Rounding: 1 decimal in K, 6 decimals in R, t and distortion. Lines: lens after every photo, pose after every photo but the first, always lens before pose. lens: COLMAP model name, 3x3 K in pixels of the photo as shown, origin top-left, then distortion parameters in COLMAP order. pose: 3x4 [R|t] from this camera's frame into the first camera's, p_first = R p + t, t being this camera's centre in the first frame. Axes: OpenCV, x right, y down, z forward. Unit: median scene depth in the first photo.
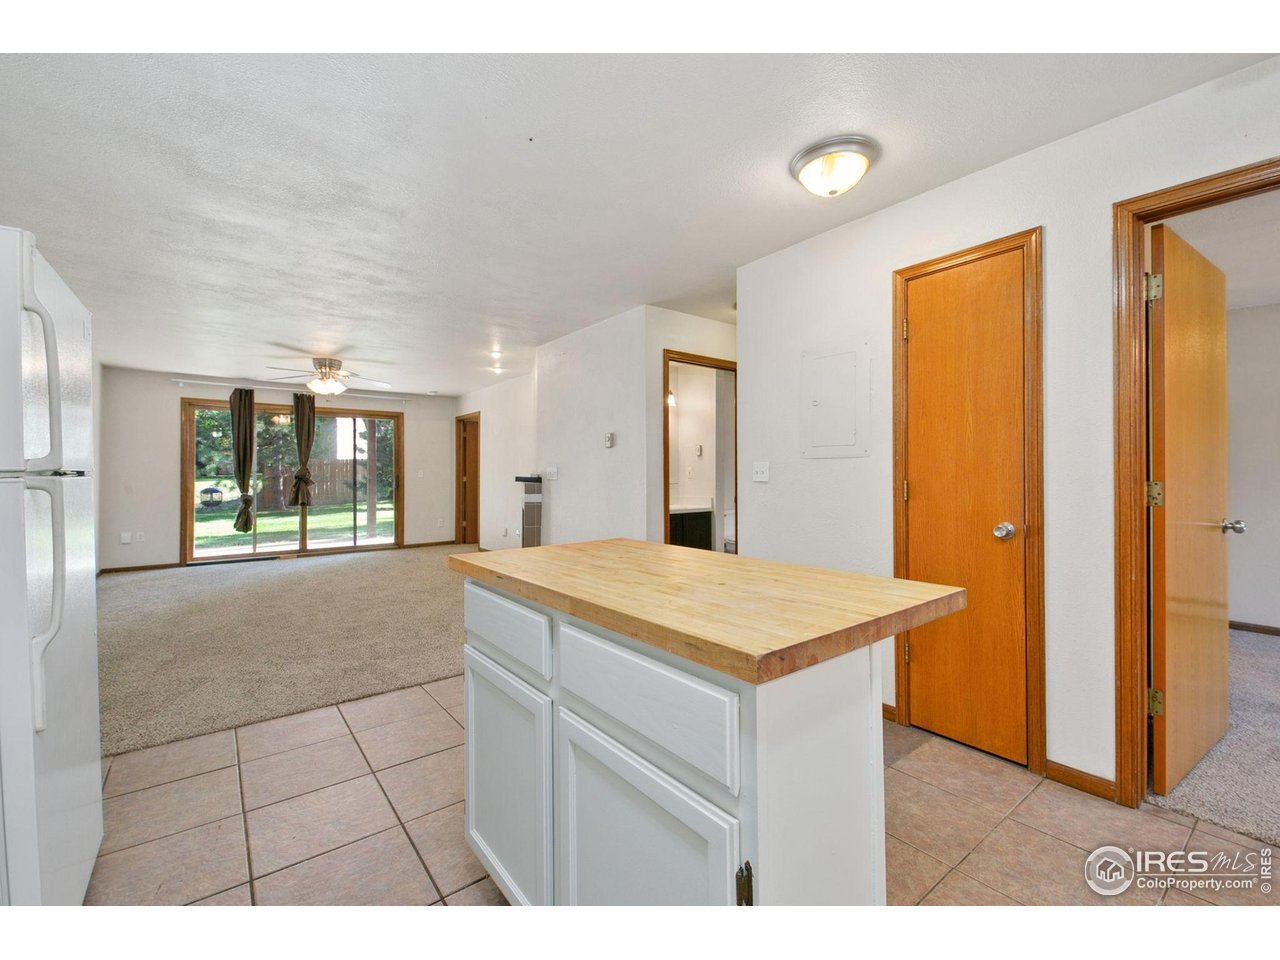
lens RADIAL K [[550.2, 0, 639.9], [0, 550.2, 473.8], [0, 0, 1]] dist [0.022090, -0.010702]
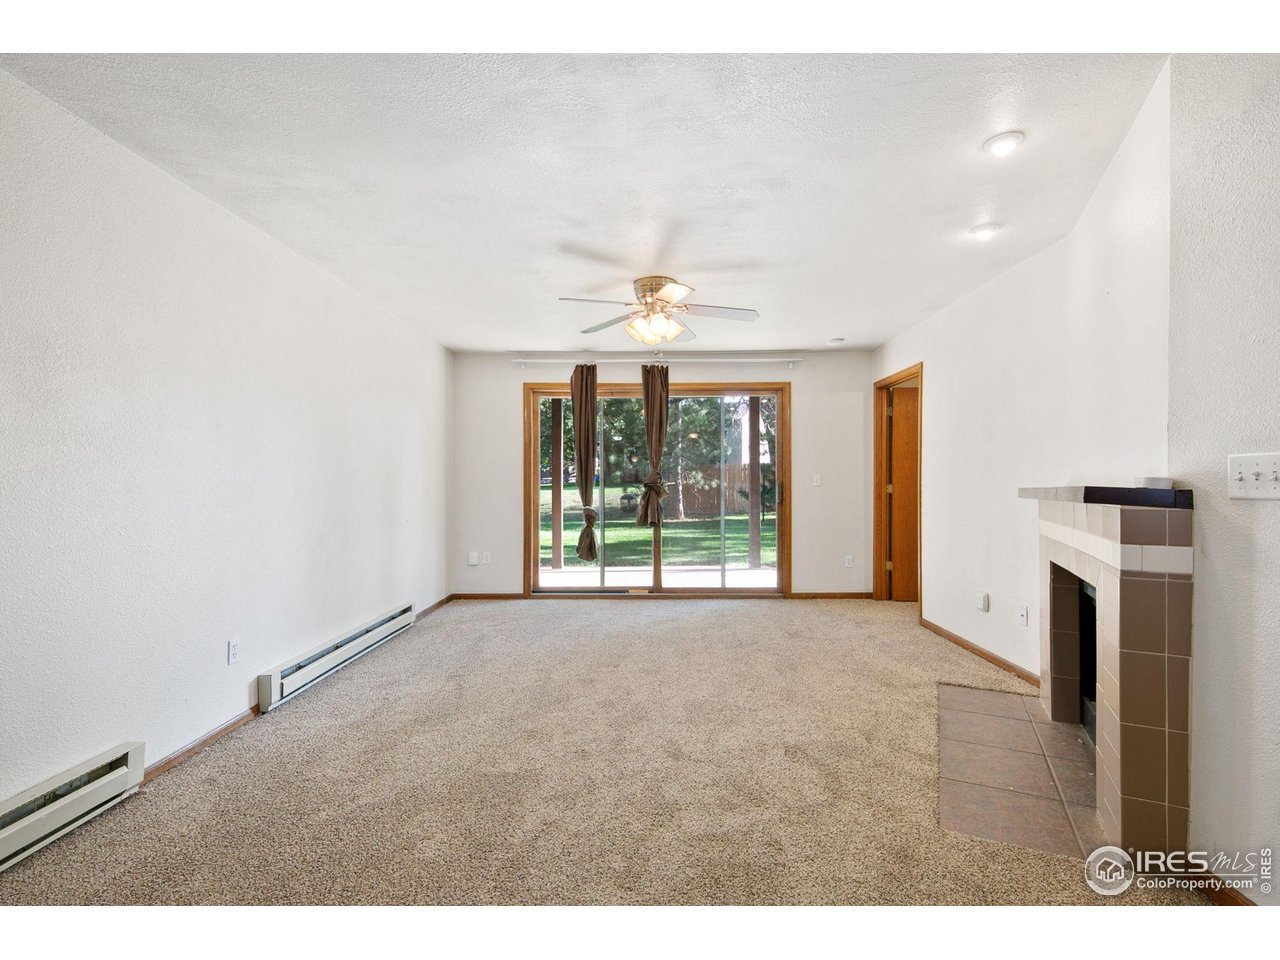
lens RADIAL K [[614.6, 0, 642.9], [0, 614.6, 478.5], [0, 0, 1]] dist [0.030516, -0.005241]
pose [[0.786728, -0.002513, -0.617295, -0.152237], [0.000633, 0.999994, -0.003265, 0.000452], [0.617300, 0.002178, 0.786725, 0.412256]]
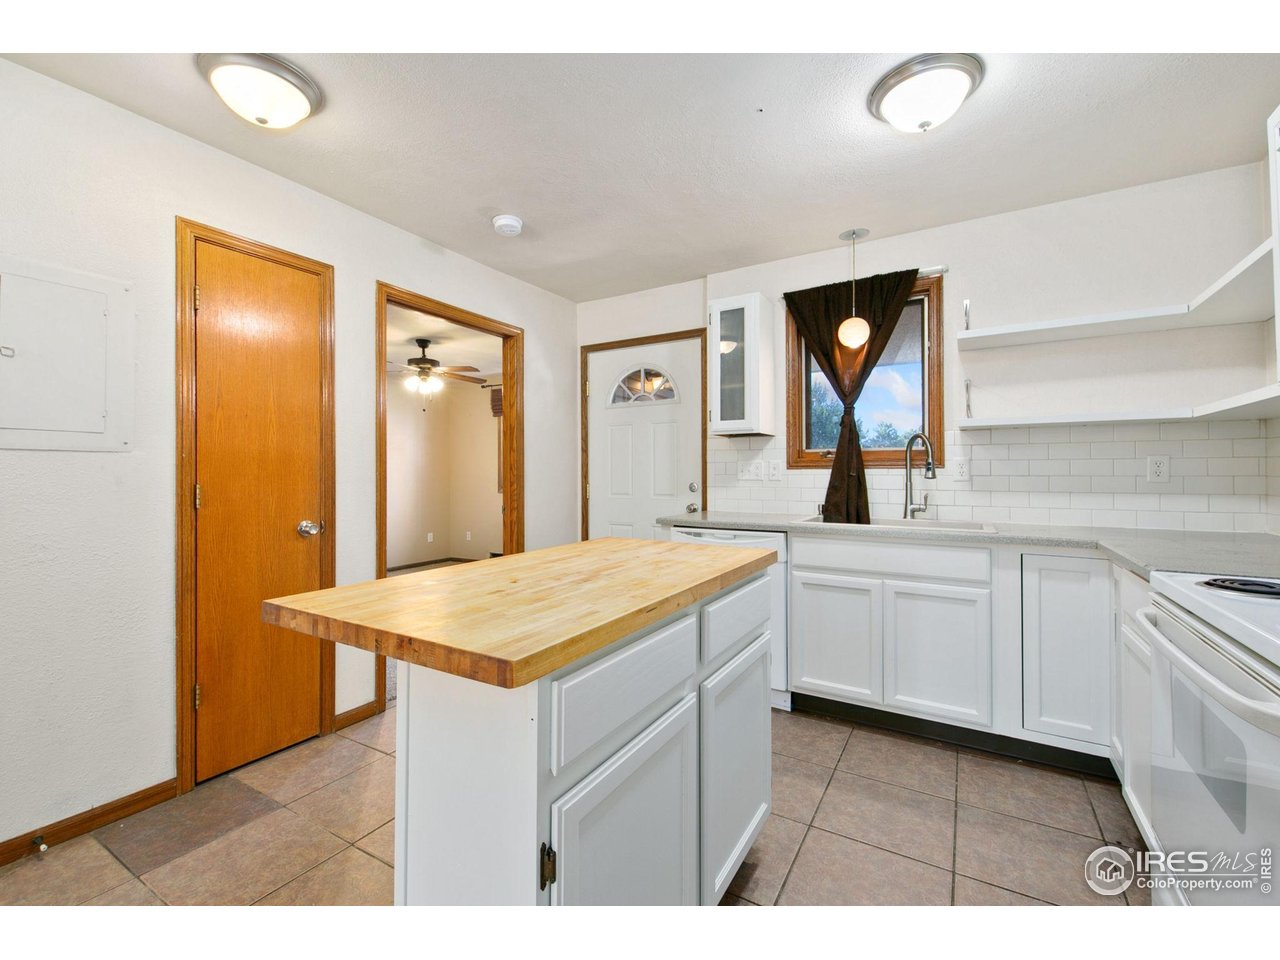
lens RADIAL K [[550.2, 0, 638.9], [0, 550.2, 468.9], [0, 0, 1]] dist [0.022090, -0.010702]
pose [[-0.365490, 0.012714, 0.930728, -0.174291], [0.003750, 0.999919, -0.012187, 0.000735], [-0.930808, -0.000964, -0.365508, 0.235560]]
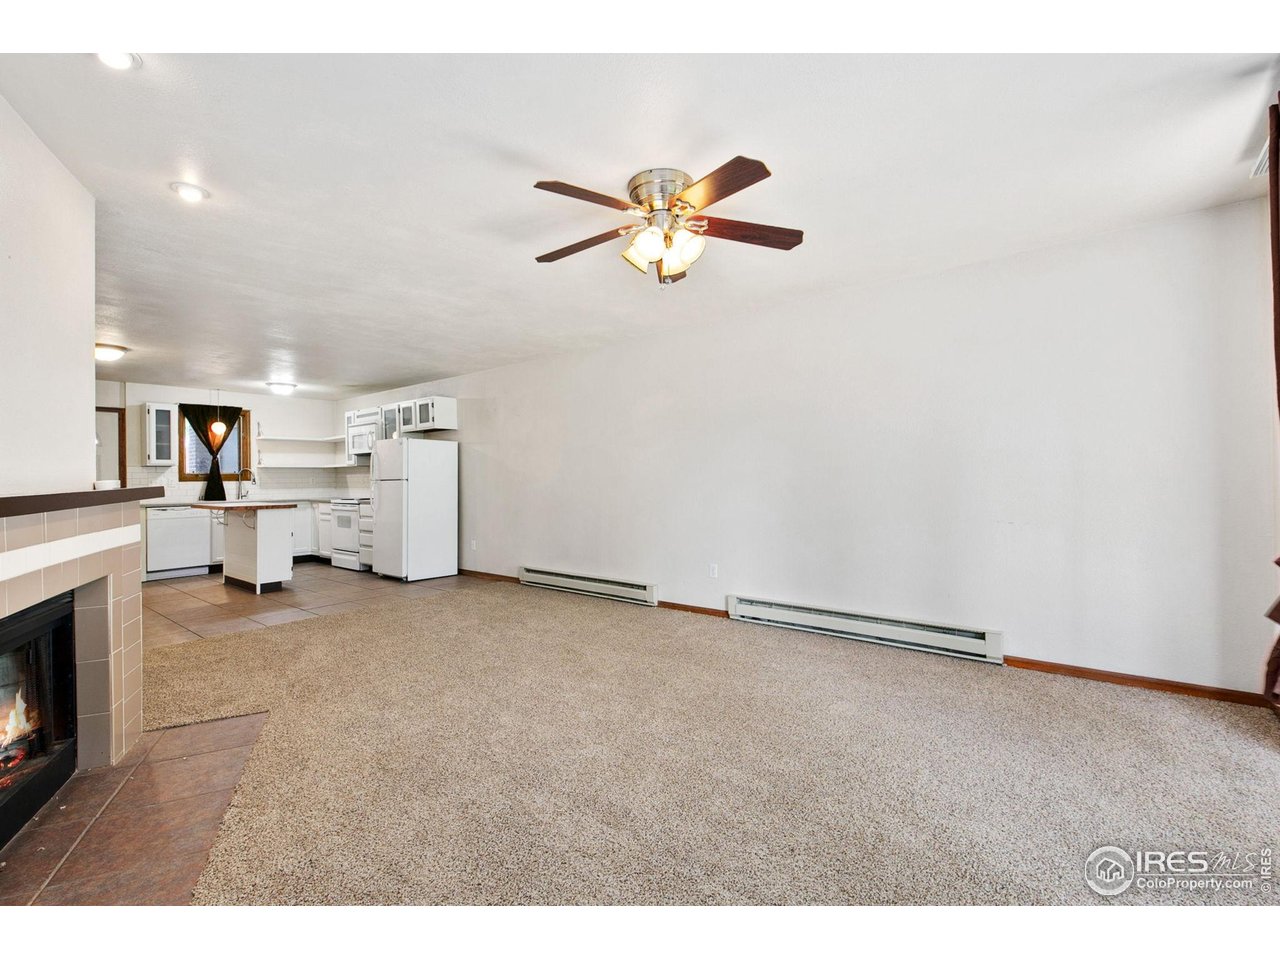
lens RADIAL K [[576.7, 0, 648.8], [0, 576.7, 472.2], [0, 0, 1]] dist [0.018447, -0.006811]
pose [[-0.970298, 0.014550, -0.241476, -0.364868], [0.016589, 0.999842, -0.006413, -0.000020], [0.241344, -0.010229, -0.970386, 1.151284]]
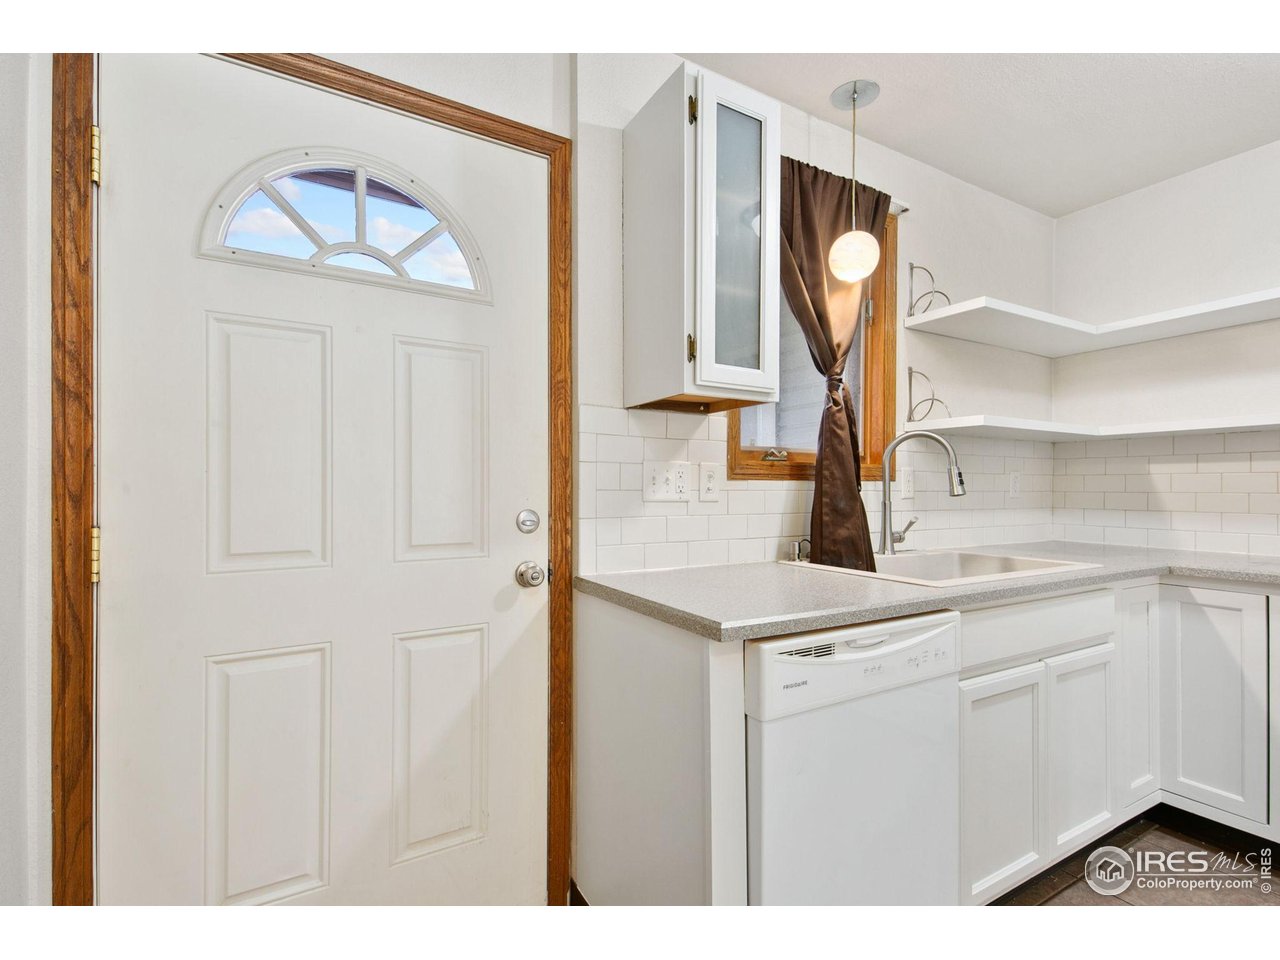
lens RADIAL K [[588.3, 0, 636.5], [0, 588.3, 486.3], [0, 0, 1]] dist [0.026207, -0.005354]
pose [[-0.991550, 0.002706, 0.129694, 0.190804], [0.002201, 0.999989, -0.004036, -0.000228], [-0.129703, -0.003717, -0.991546, 0.217087]]
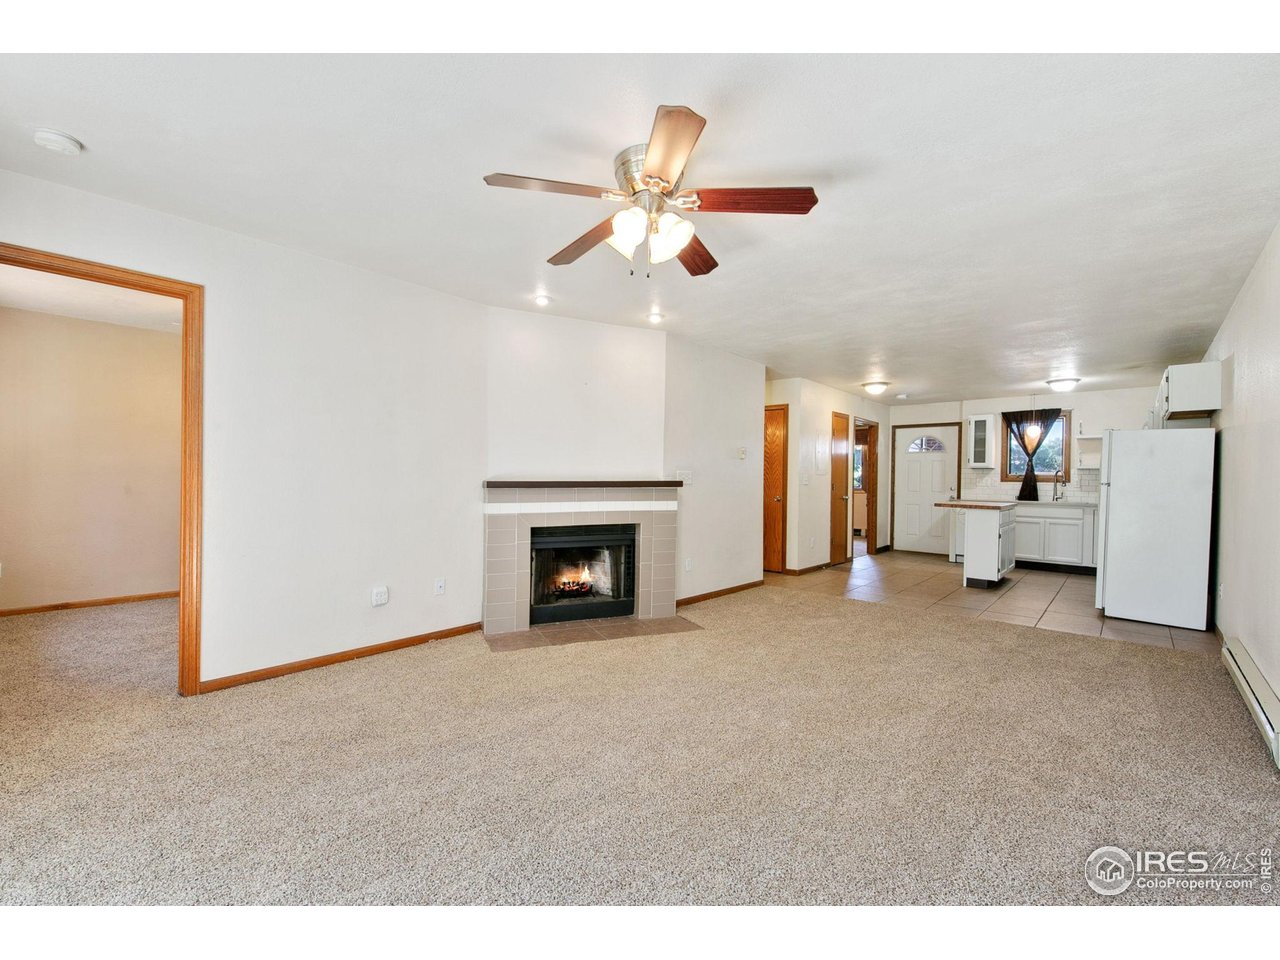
lens RADIAL K [[550.2, 0, 634.8], [0, 550.2, 484.1], [0, 0, 1]] dist [0.022090, -0.010702]
pose [[-0.178993, -0.009776, 0.983802, -0.760586], [-0.012306, 0.999895, 0.007697, 0.001134], [-0.983773, -0.010729, -0.179095, 0.874499]]
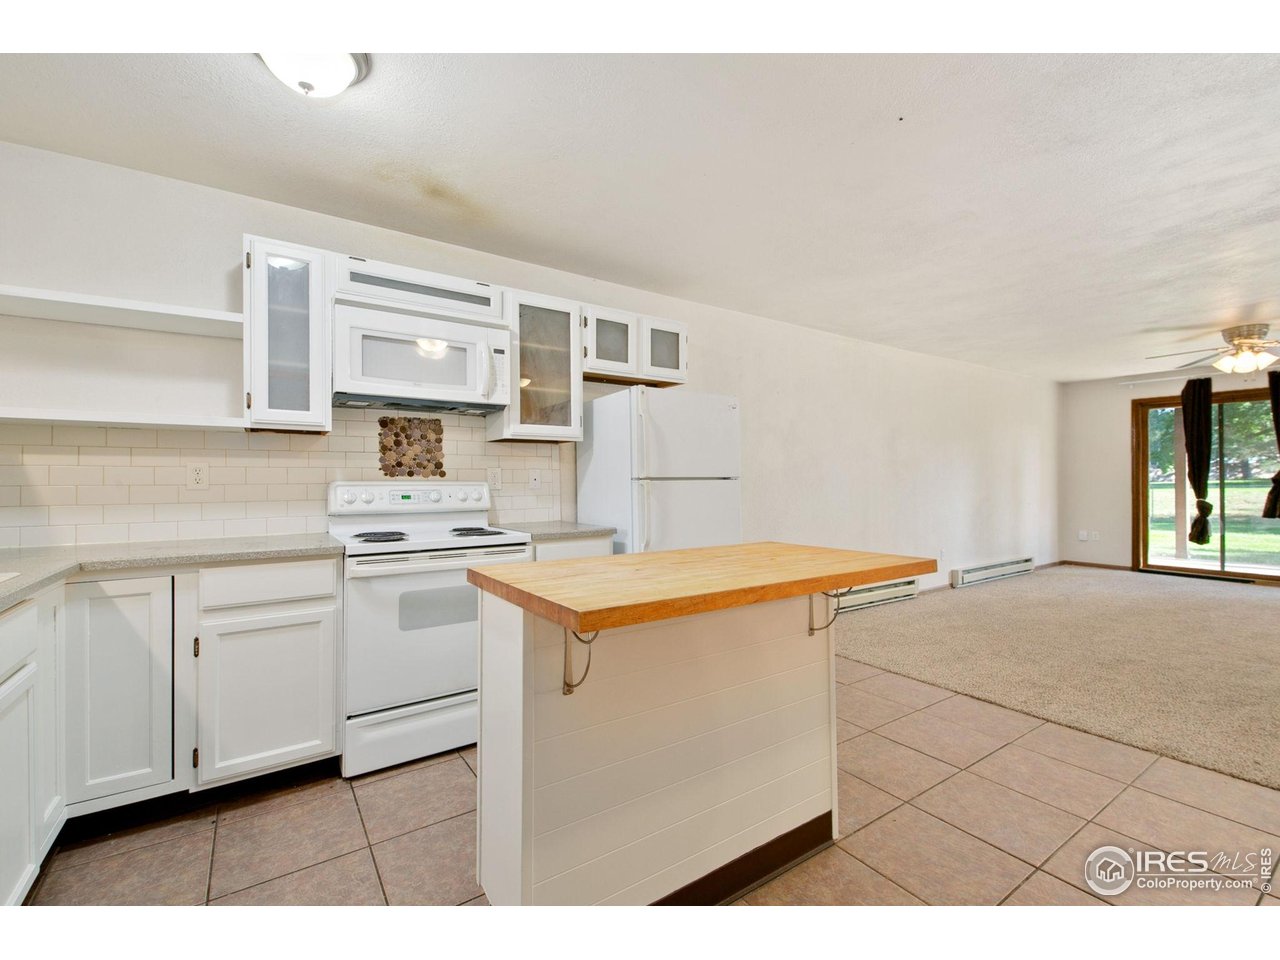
lens RADIAL K [[550.2, 0, 638.7], [0, 550.2, 476.6], [0, 0, 1]] dist [0.022090, -0.010702]
pose [[-0.053525, -0.003305, -0.998561, 0.210647], [0.003514, 0.999988, -0.003498, -0.000015], [0.998560, -0.003697, -0.053513, 0.170521]]
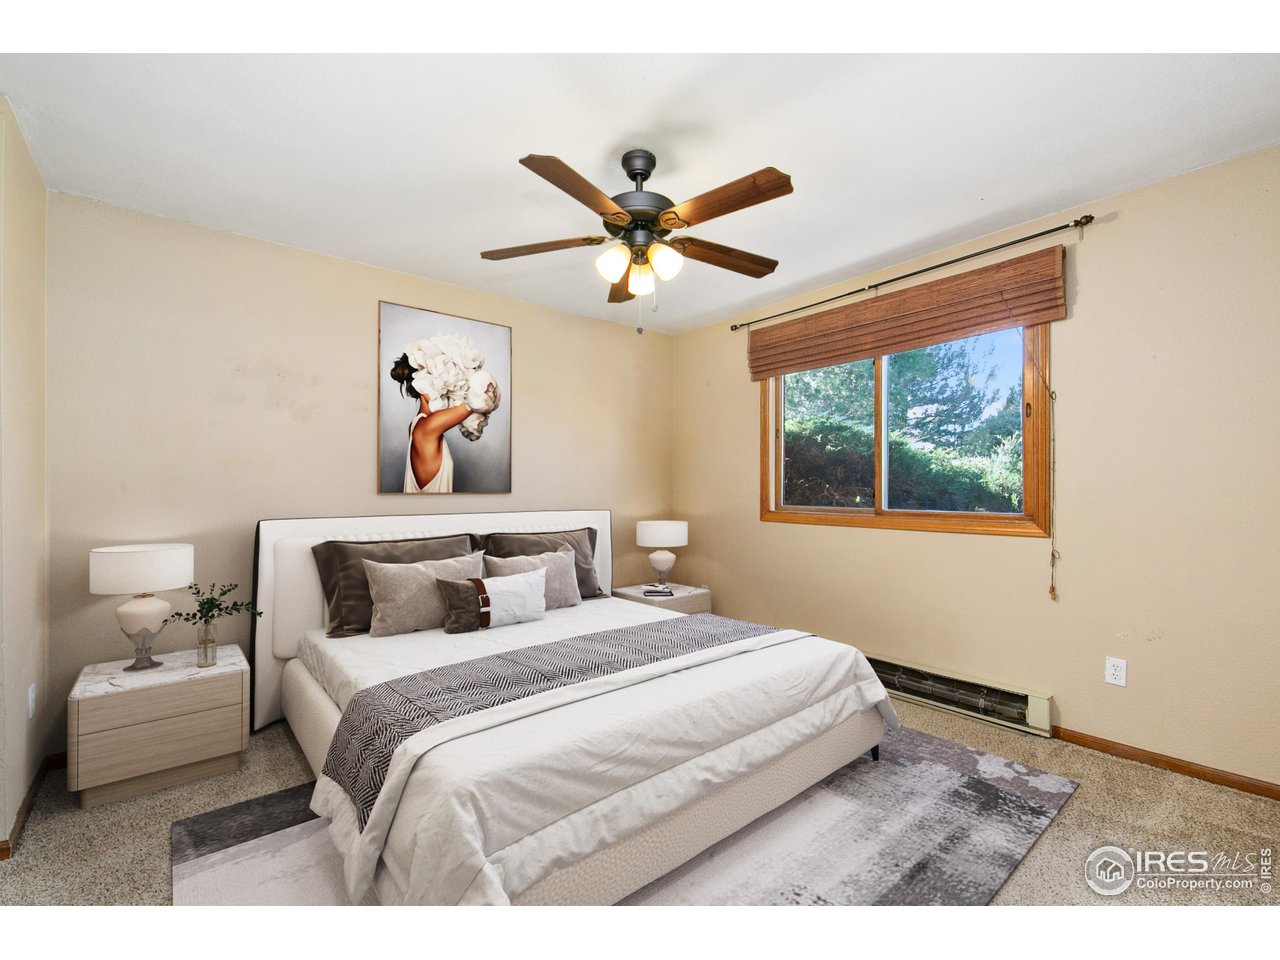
lens RADIAL K [[550.2, 0, 650.4], [0, 550.2, 481.1], [0, 0, 1]] dist [0.022090, -0.010702]
pose [[-0.040223, 0.005491, 0.999176, 0.282410], [-0.003697, 0.999977, -0.005644, -0.004071], [-0.999184, -0.003921, -0.040202, 0.239075]]
